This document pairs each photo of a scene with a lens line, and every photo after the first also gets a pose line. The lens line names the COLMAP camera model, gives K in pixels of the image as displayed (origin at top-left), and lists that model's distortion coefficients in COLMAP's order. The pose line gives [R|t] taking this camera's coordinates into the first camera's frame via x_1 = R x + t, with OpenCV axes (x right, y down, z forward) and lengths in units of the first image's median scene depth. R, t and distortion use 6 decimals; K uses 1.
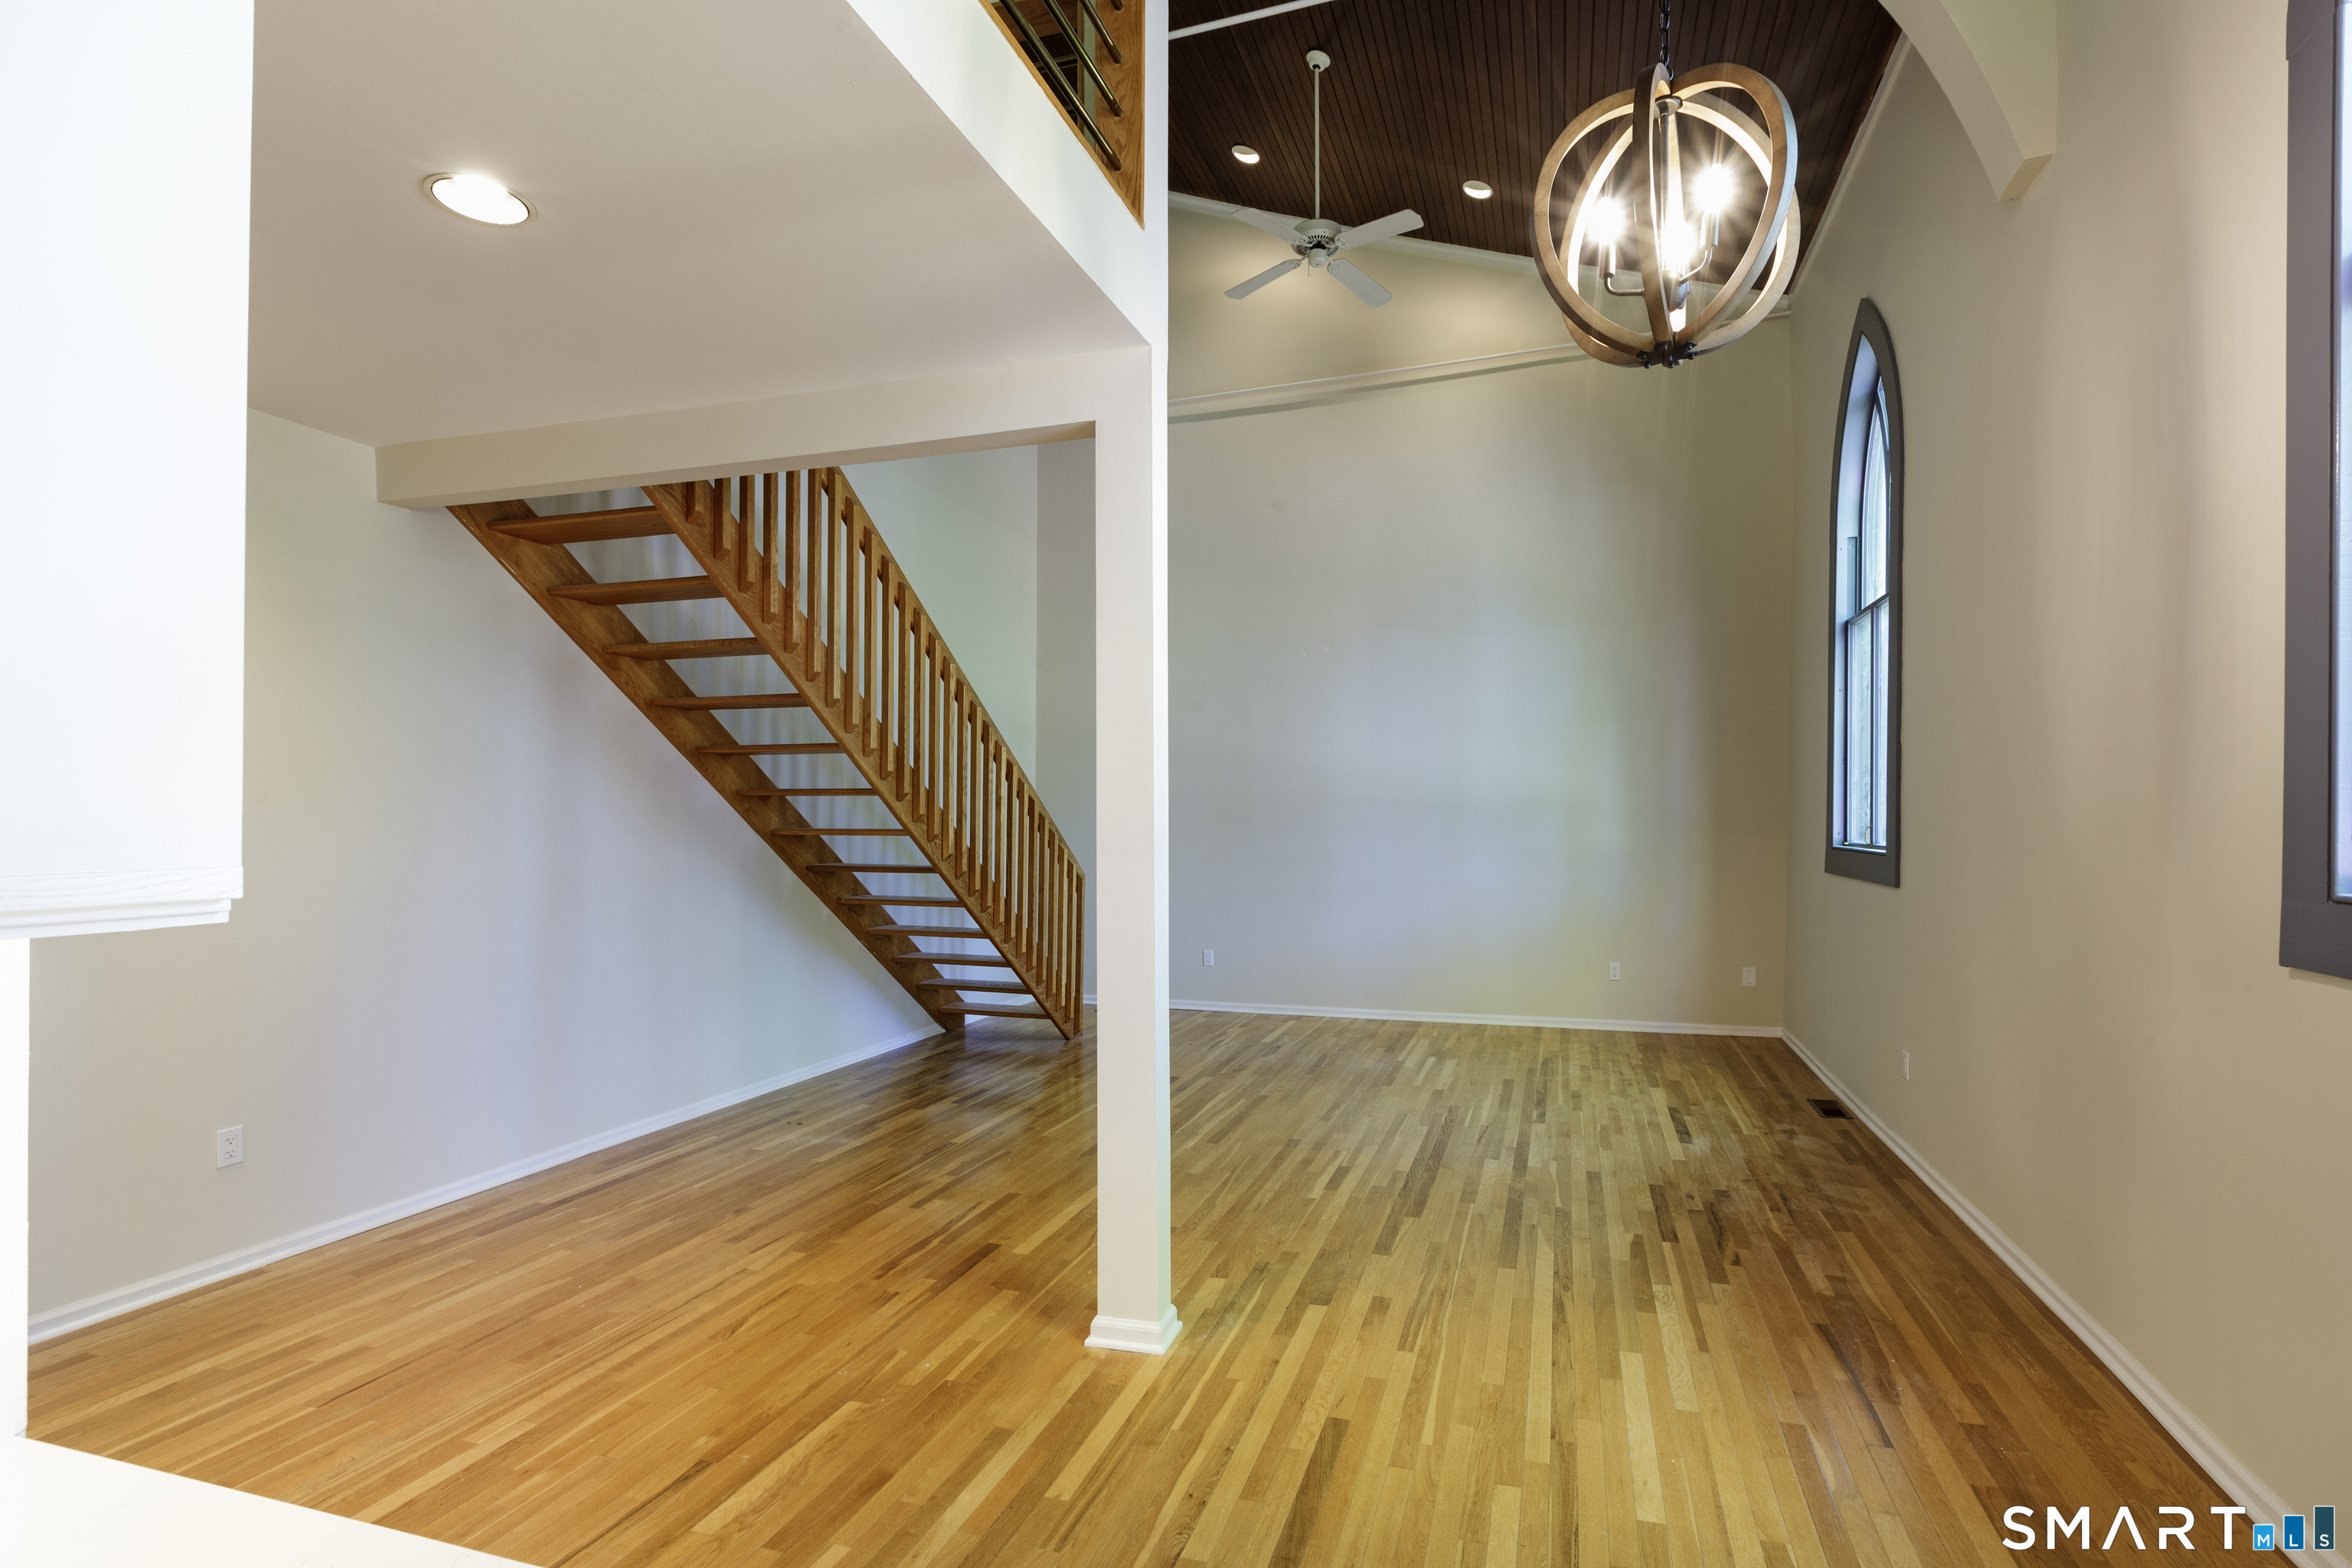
lens RADIAL K [[1119.8, 0, 1176.4], [0, 1119.8, 801.6], [0, 0, 1]] dist [0.000850, -0.002612]
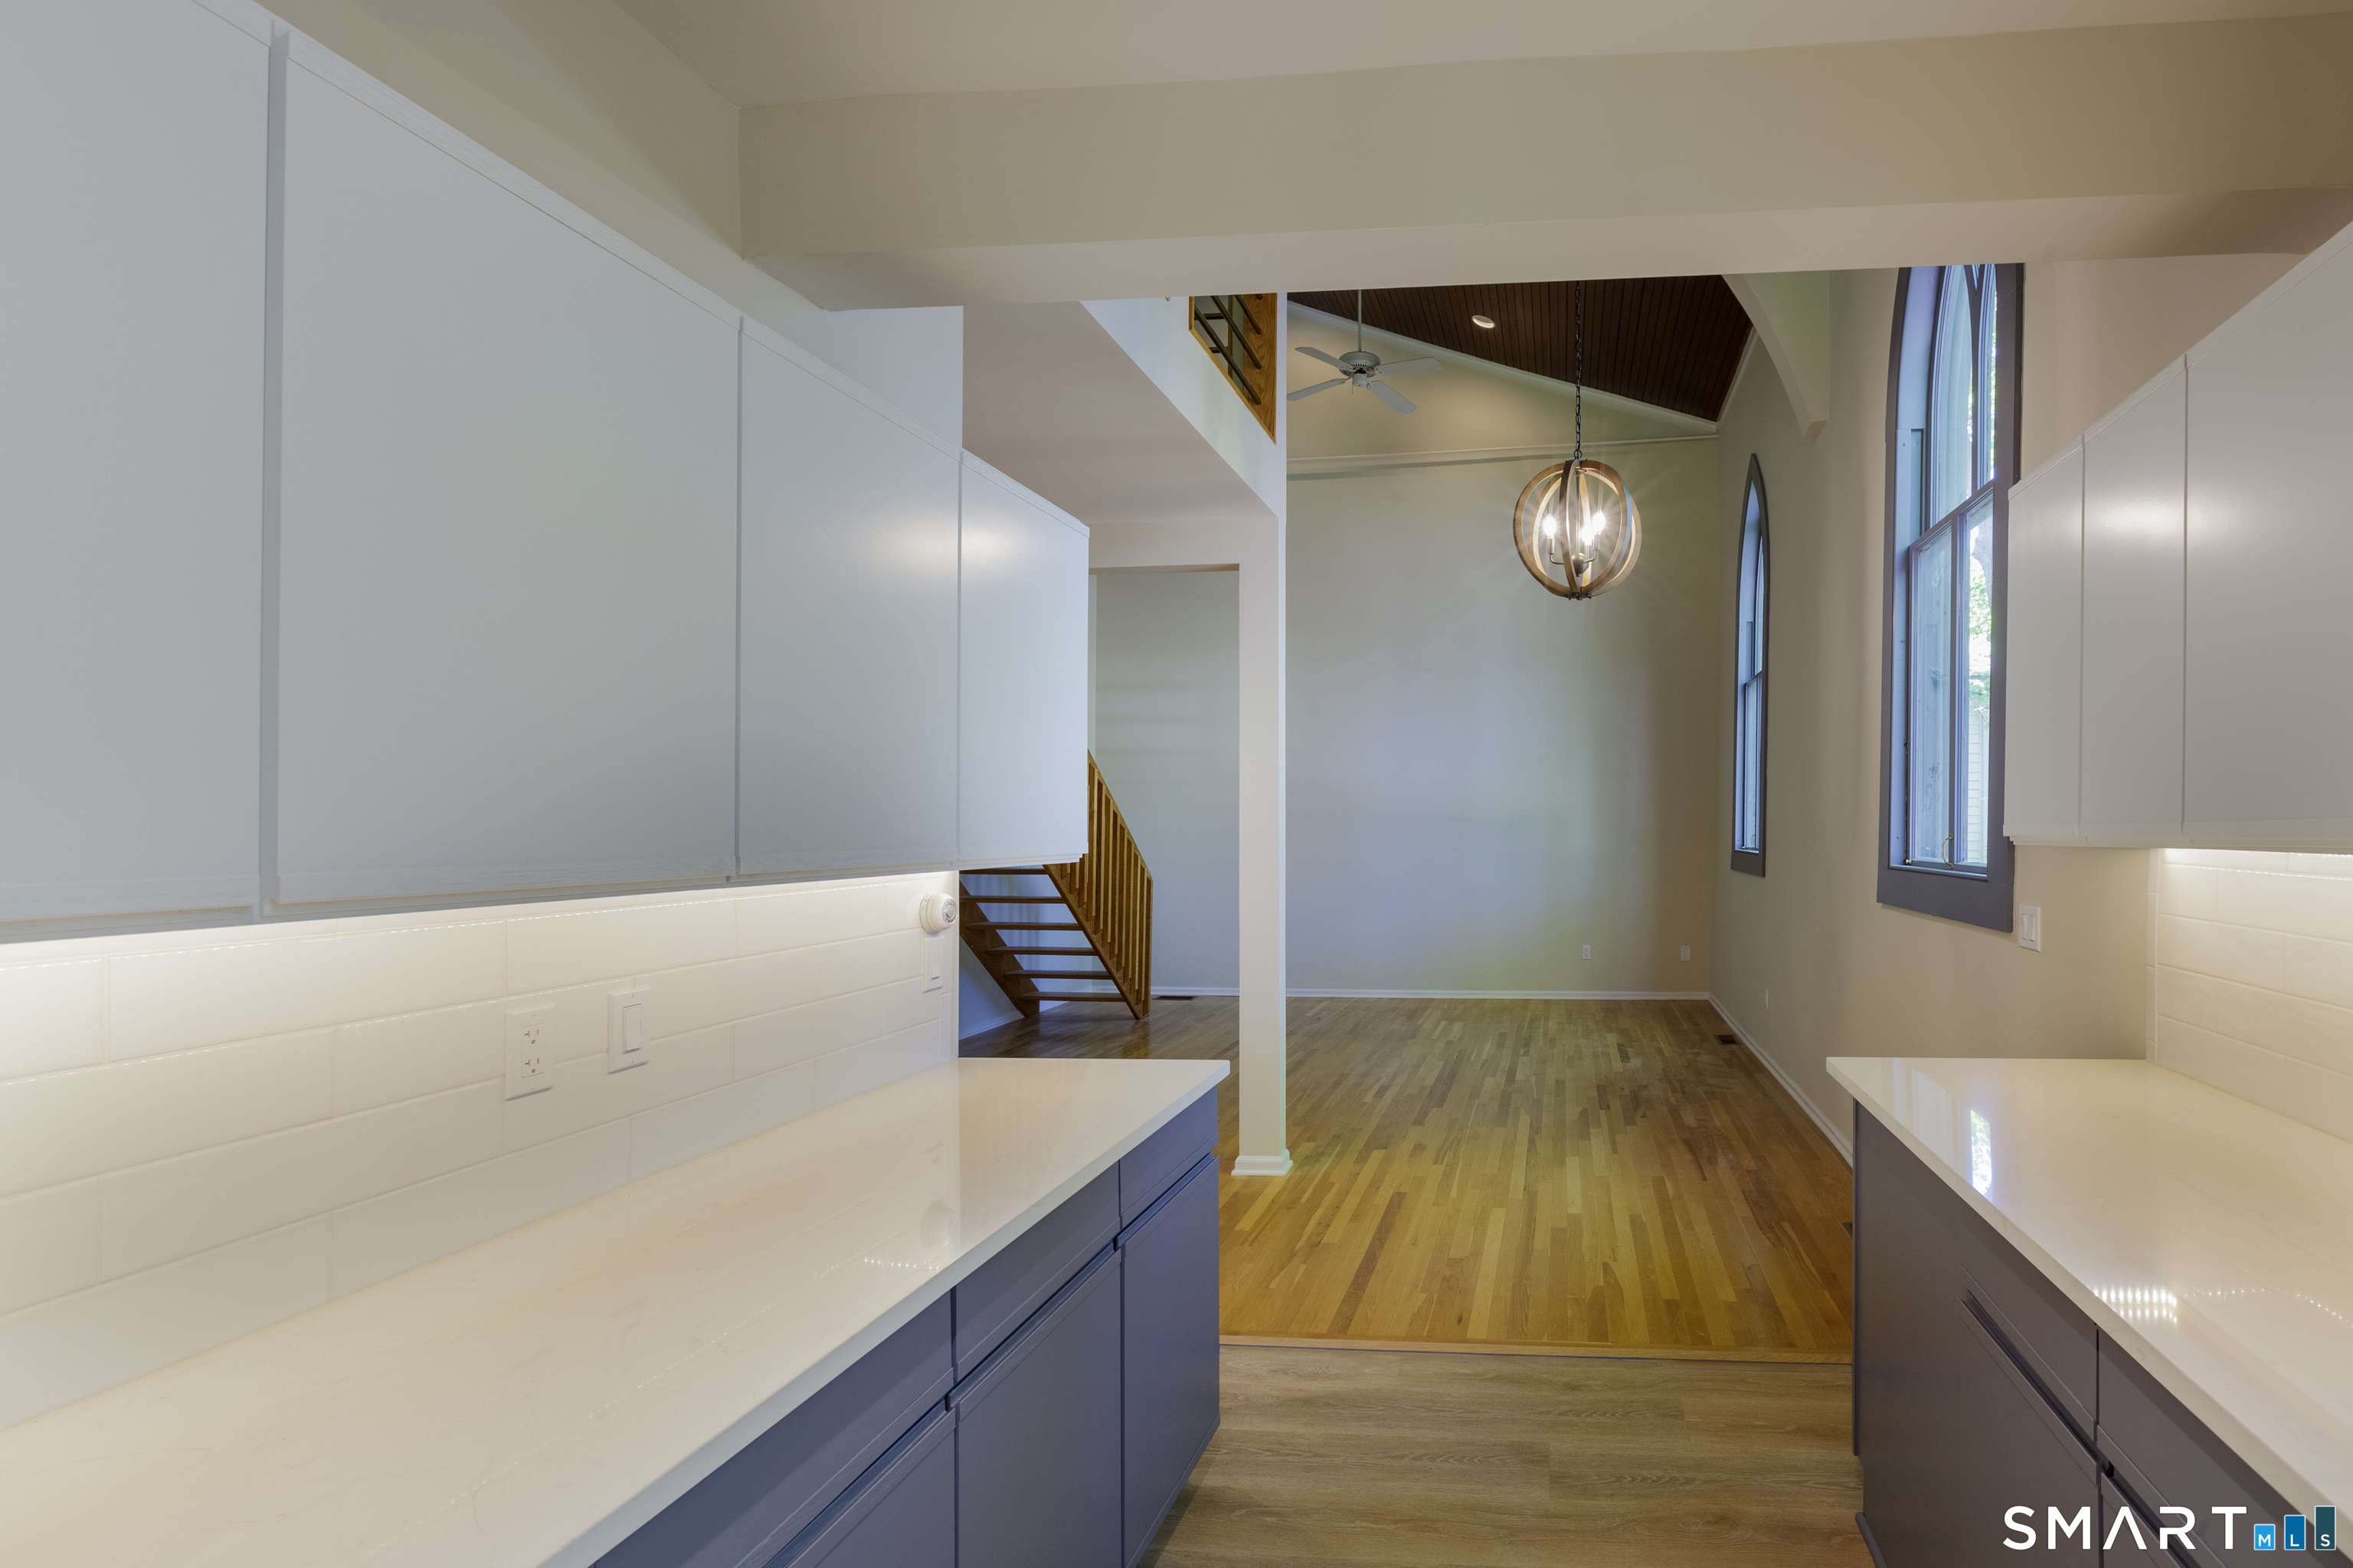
lens RADIAL K [[1205.5, 0, 1410.4], [0, 1205.5, 816.3], [0, 0, 1]] dist [0.000464, -0.000515]
pose [[0.978531, 0.004301, 0.206057, -0.132504], [-0.005064, 0.999982, 0.003176, -0.004498], [-0.206039, -0.004151, 0.978535, -0.467194]]
